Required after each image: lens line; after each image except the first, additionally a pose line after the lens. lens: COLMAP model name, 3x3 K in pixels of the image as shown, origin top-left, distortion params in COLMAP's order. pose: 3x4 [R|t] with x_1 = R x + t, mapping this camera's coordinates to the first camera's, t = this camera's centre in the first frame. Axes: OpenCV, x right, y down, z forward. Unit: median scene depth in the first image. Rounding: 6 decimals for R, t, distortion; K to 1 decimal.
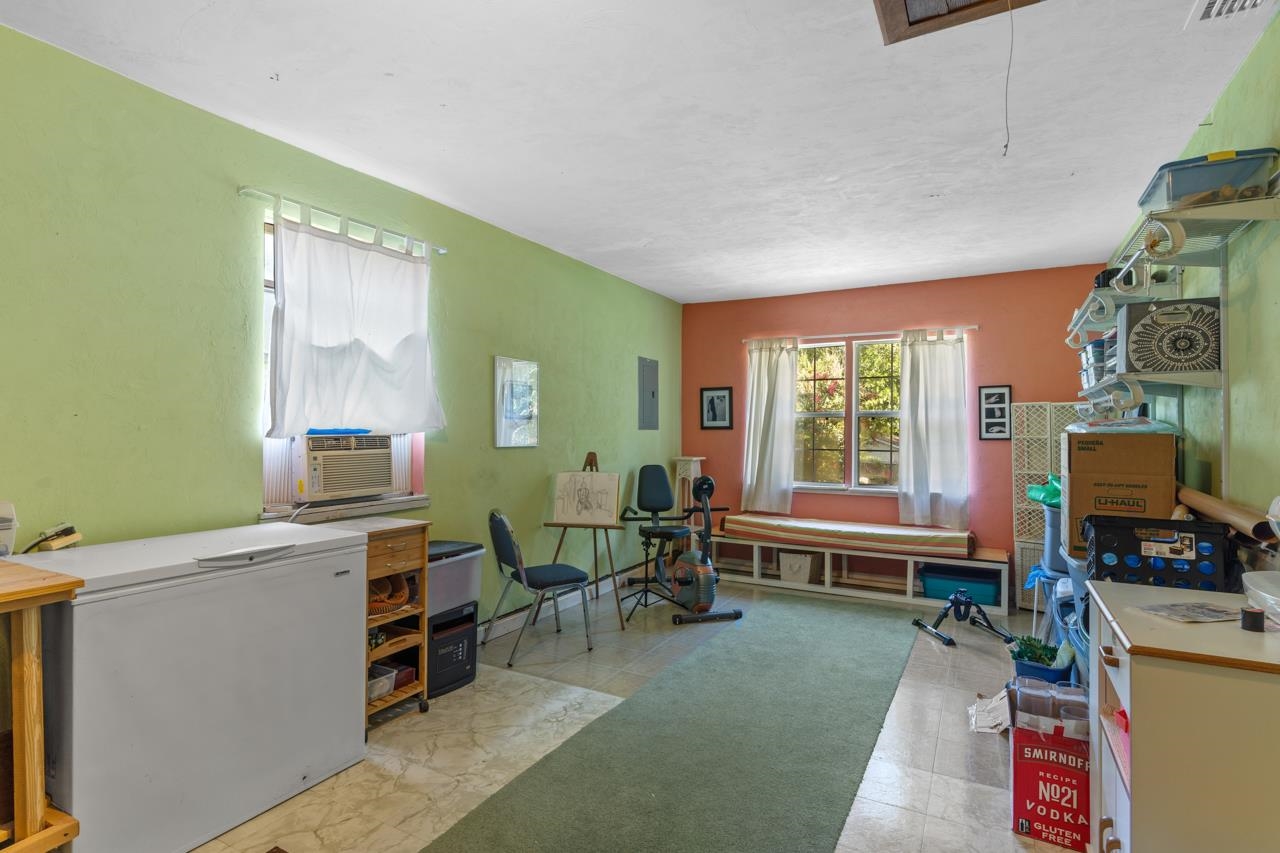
lens RADIAL K [[628.7, 0, 640.0], [0, 628.7, 426.5], [0, 0, 1]] dist [0.000323, 0.000130]
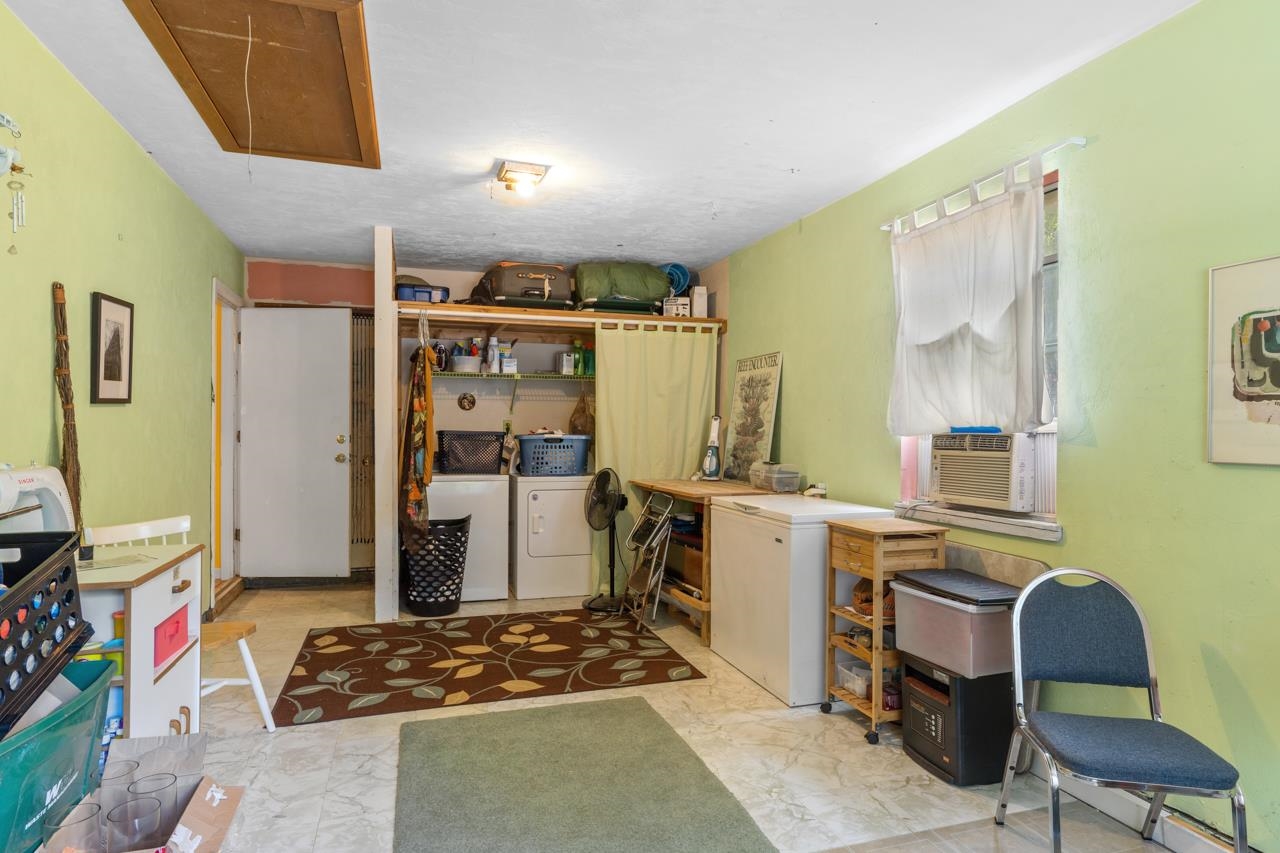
lens RADIAL K [[744.7, 0, 640.0], [0, 744.7, 426.5], [0, 0, 1]] dist [-0.001958, 0.002579]
pose [[-0.693621, -0.009836, -0.720273, 0.597447], [-0.000513, 0.999913, -0.013160, 0.017655], [0.720340, -0.008759, -0.693566, 1.381154]]
